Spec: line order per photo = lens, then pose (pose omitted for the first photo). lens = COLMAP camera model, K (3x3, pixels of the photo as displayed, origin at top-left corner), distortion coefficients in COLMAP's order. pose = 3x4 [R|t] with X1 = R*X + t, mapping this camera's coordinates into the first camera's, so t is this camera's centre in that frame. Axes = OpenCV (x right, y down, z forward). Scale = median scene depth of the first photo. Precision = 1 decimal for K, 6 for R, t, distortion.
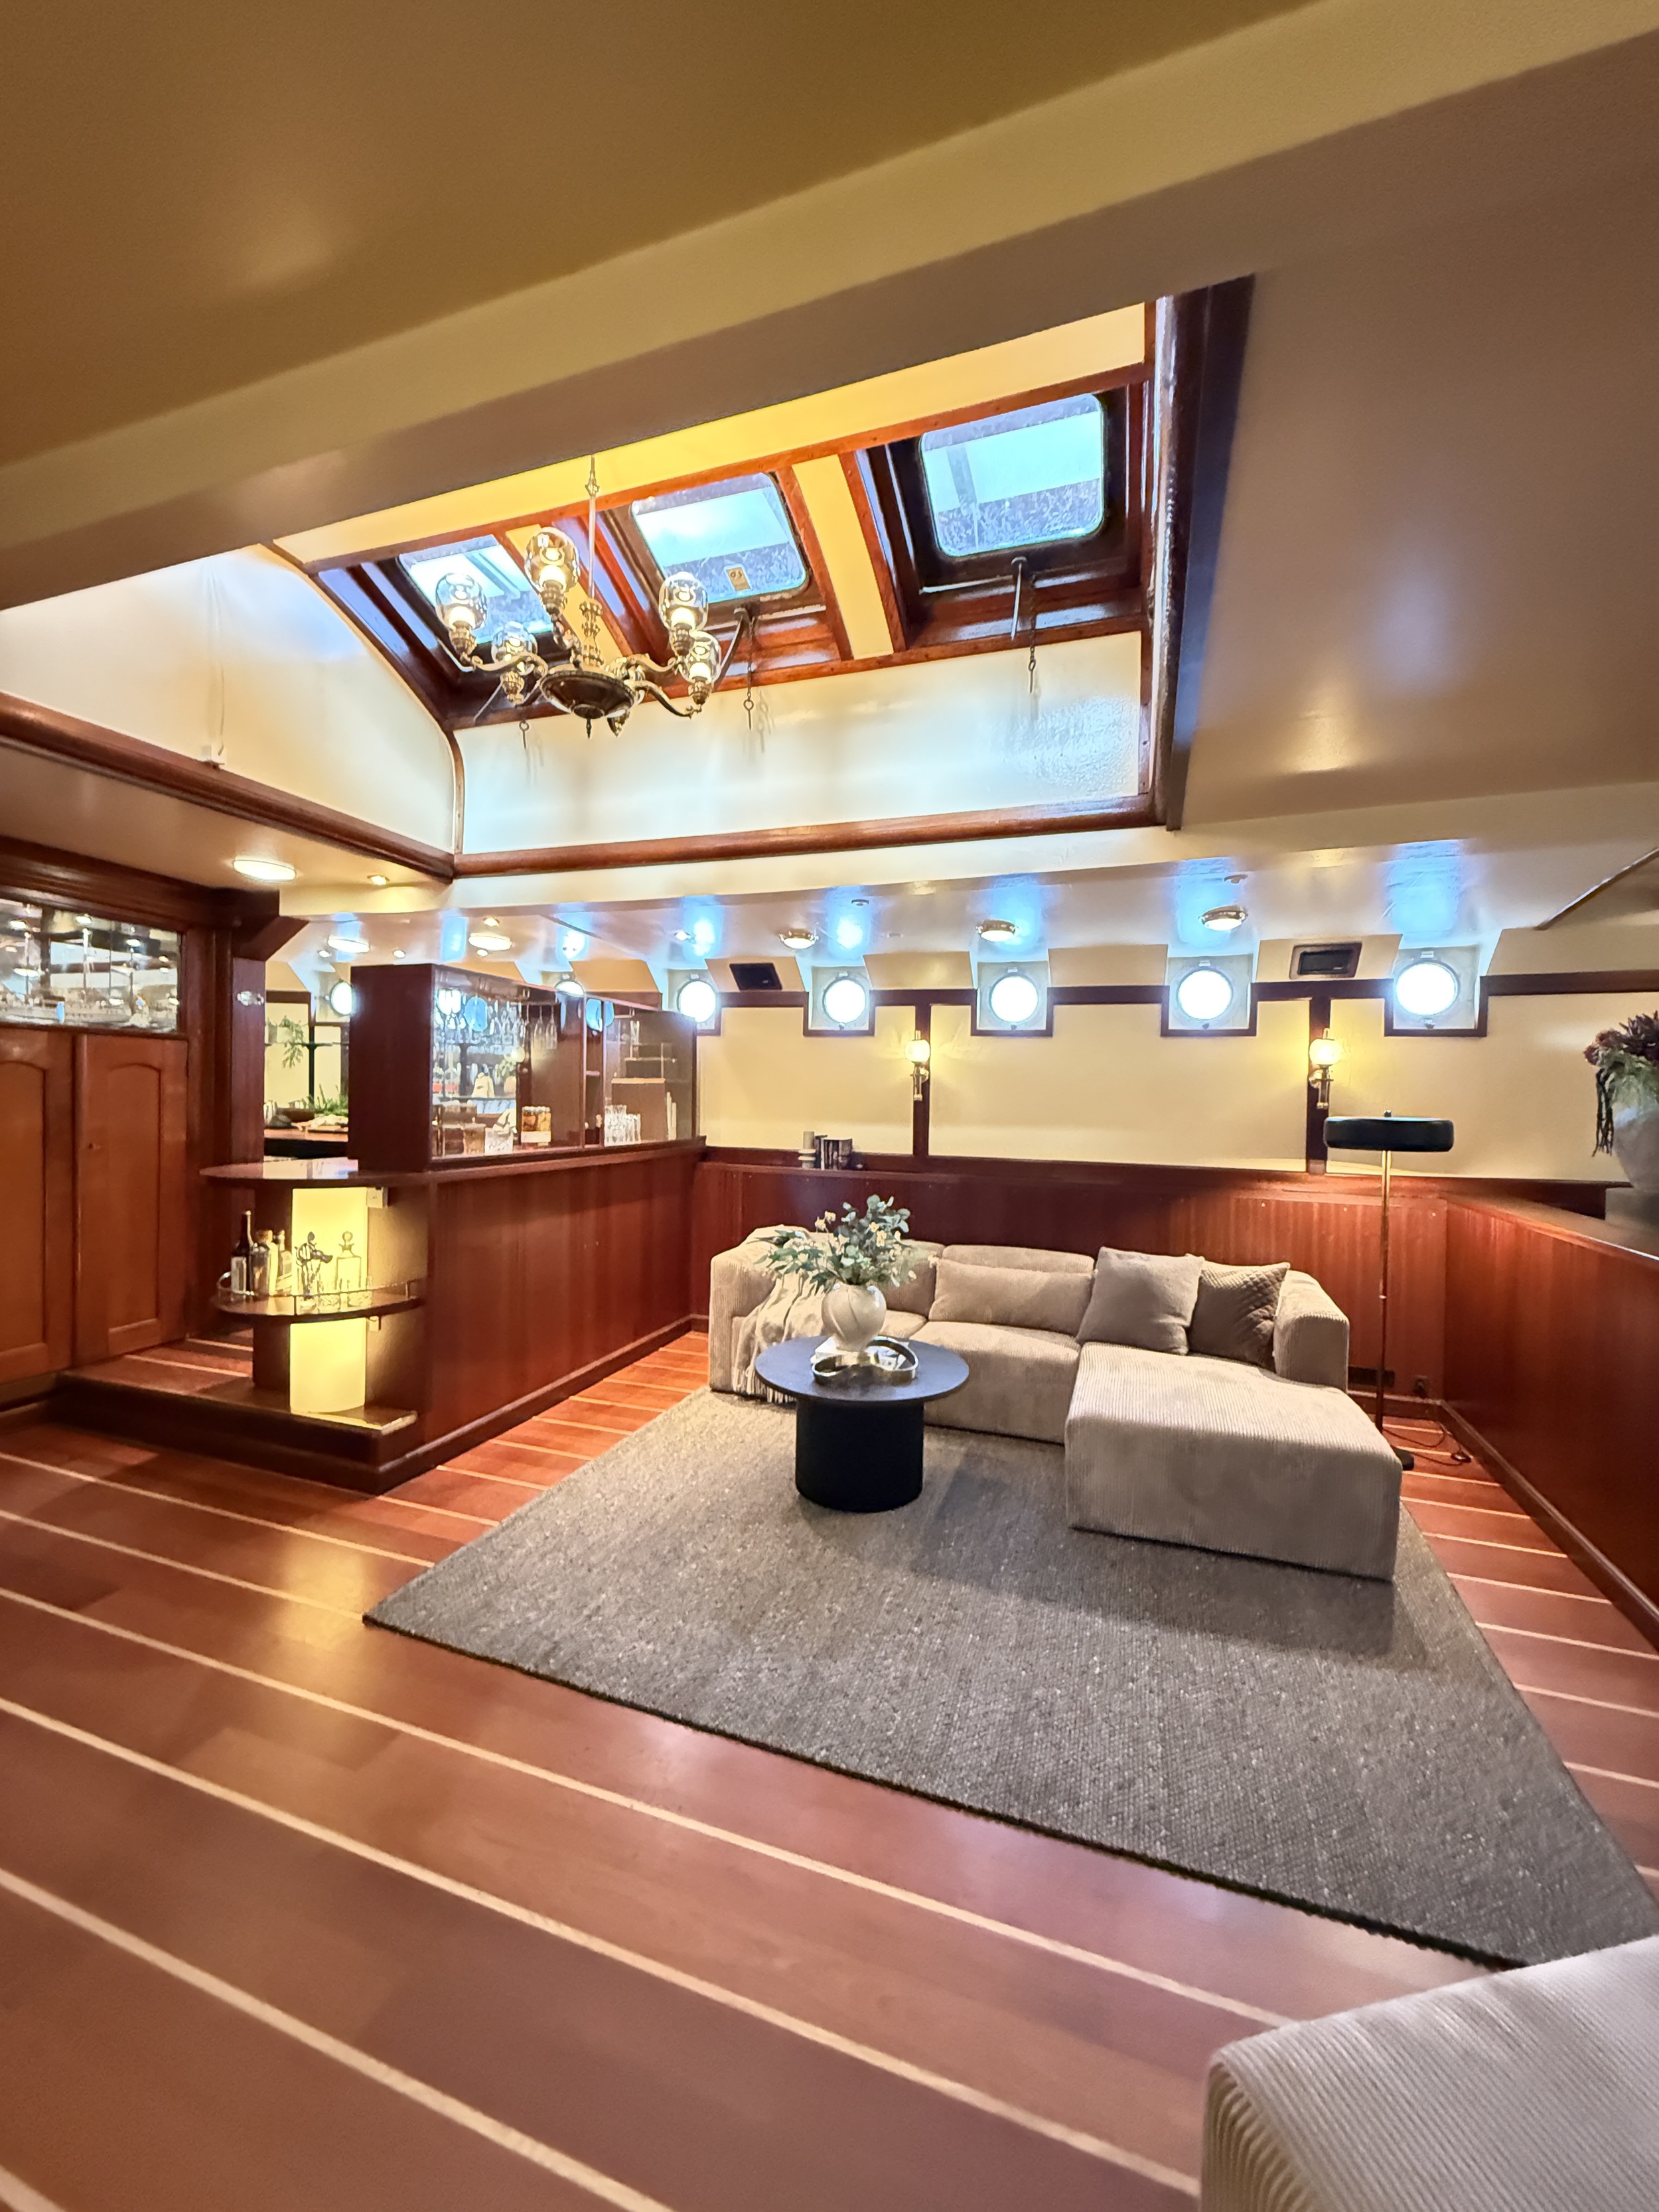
lens RADIAL K [[883.0, 0, 823.9], [0, 883.0, 1089.3], [0, 0, 1]] dist [-0.001133, -0.000084]
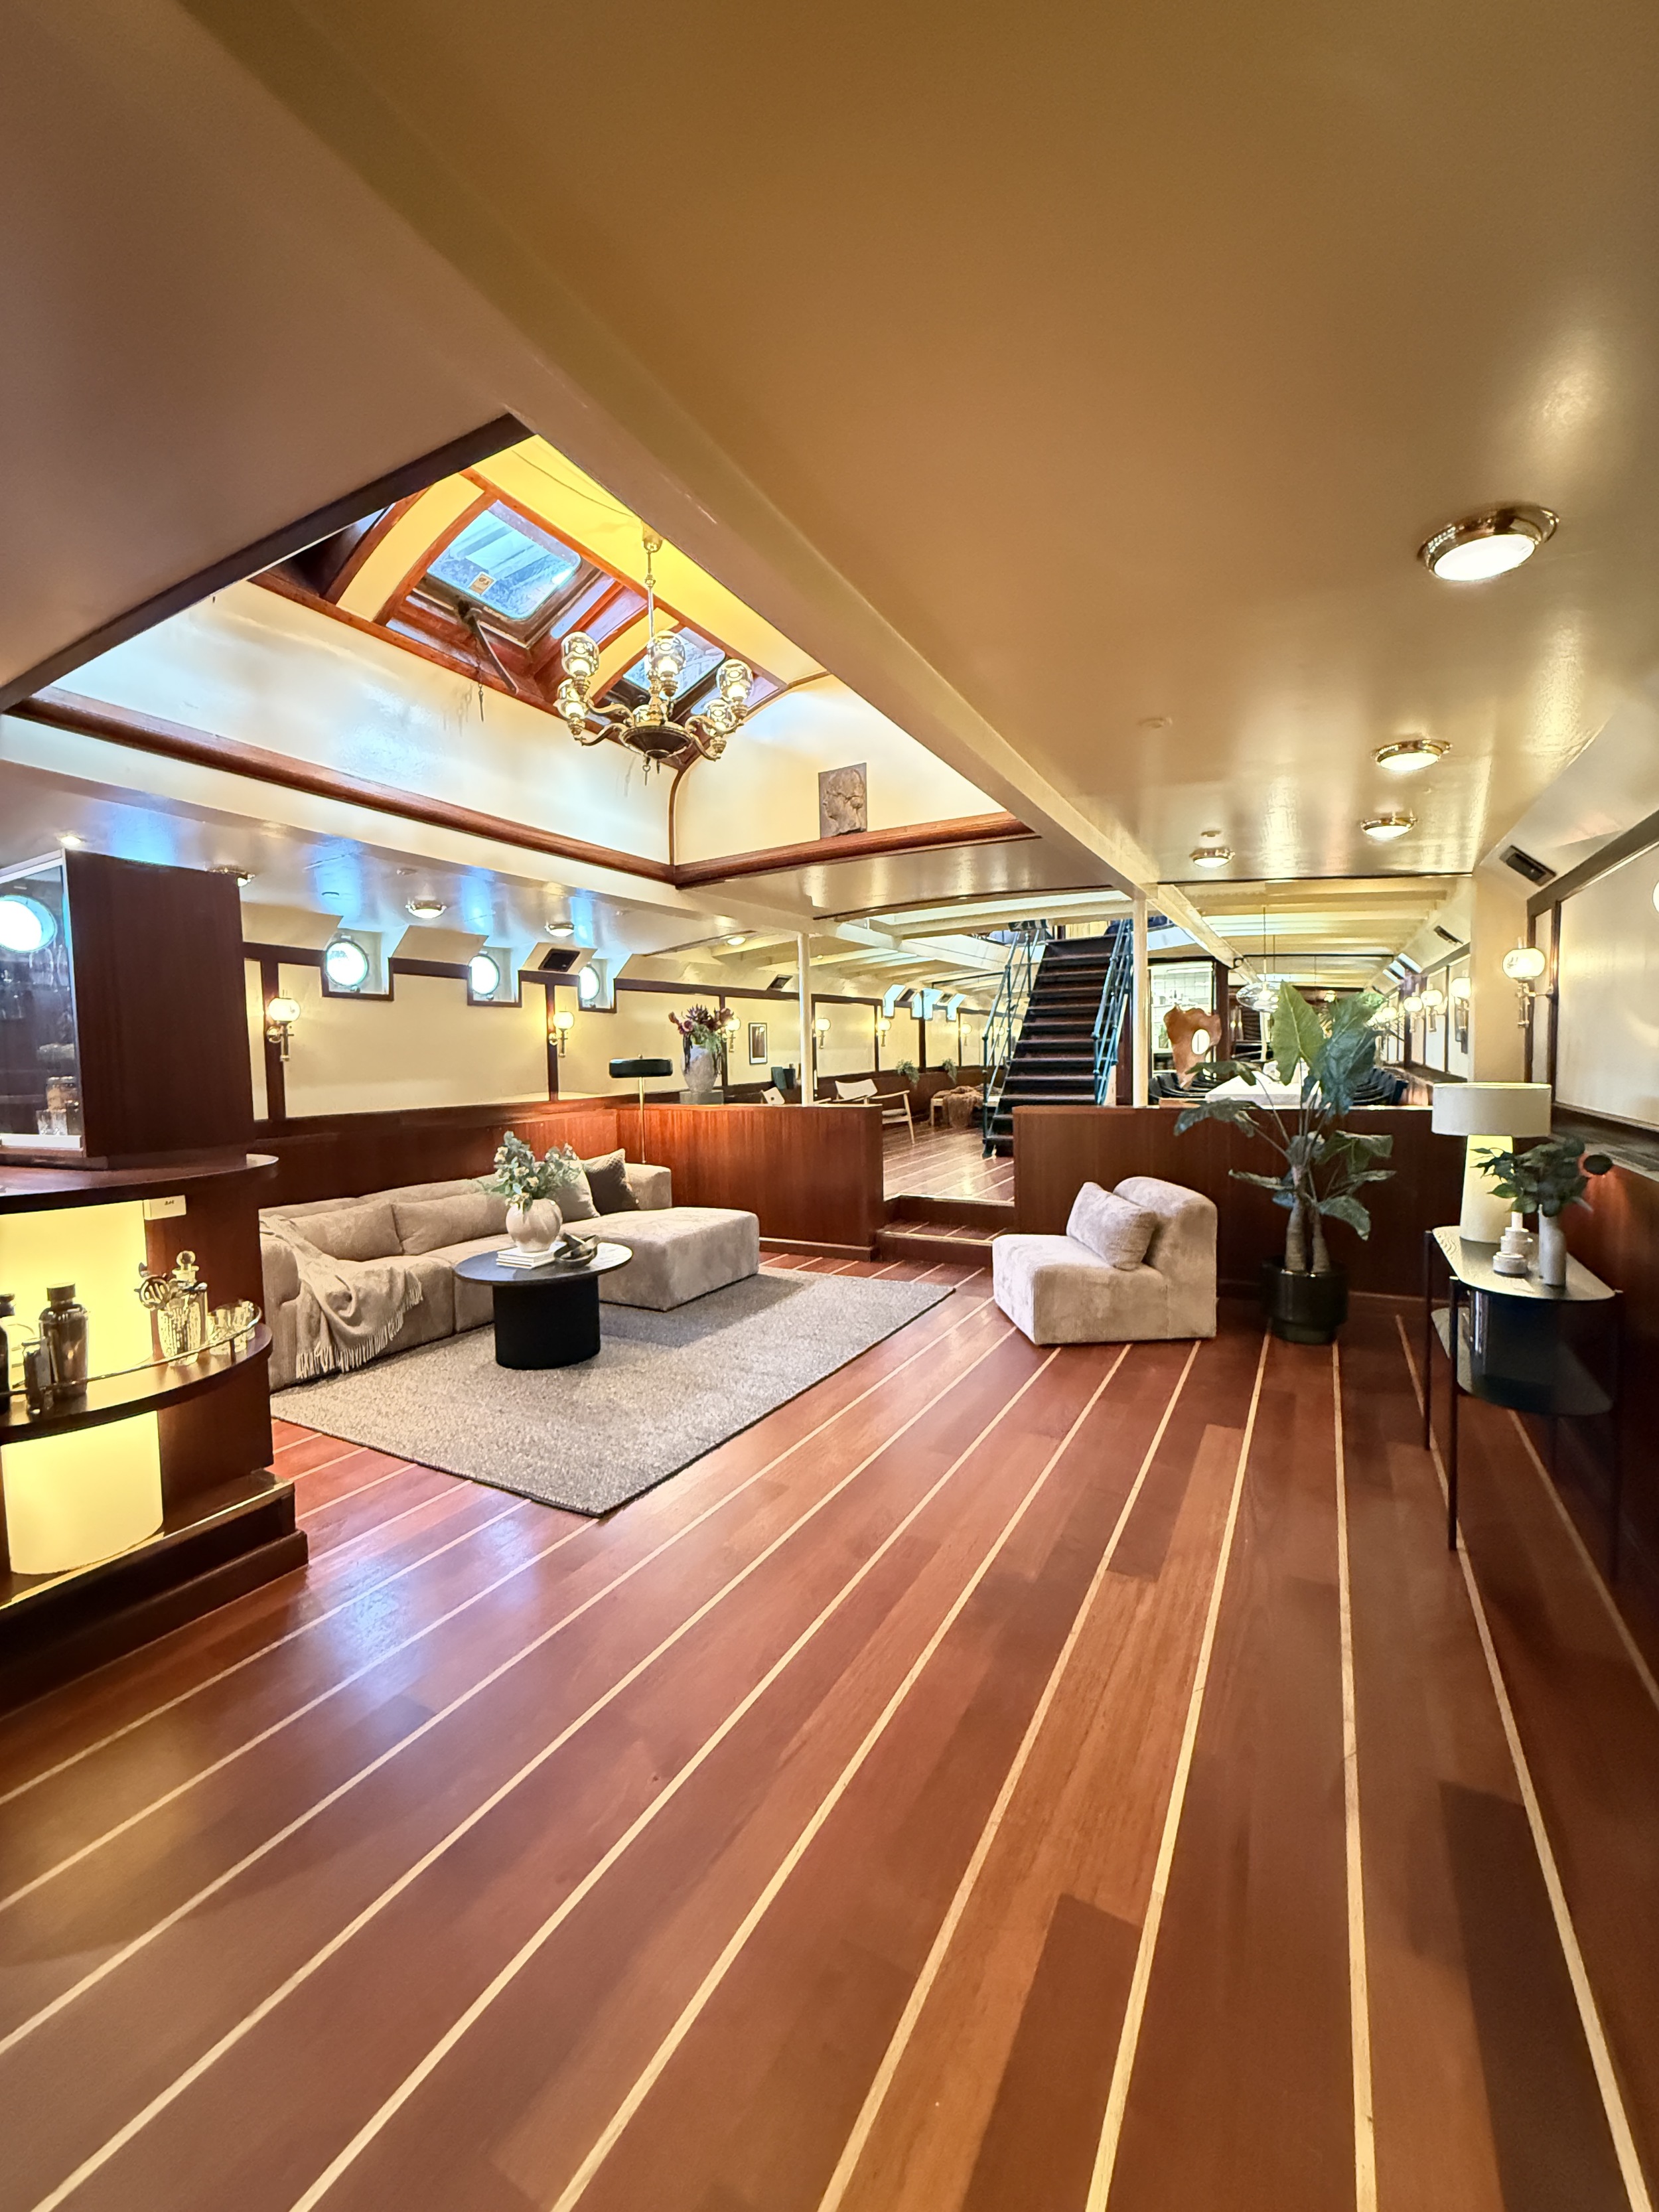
lens RADIAL K [[883.0, 0, 822.3], [0, 883.0, 1110.5], [0, 0, 1]] dist [-0.001133, -0.000084]
pose [[0.170517, -0.086456, 0.981555, -0.848143], [0.006600, 0.996221, 0.086602, -0.015871], [-0.985333, -0.008289, 0.170443, 0.282801]]
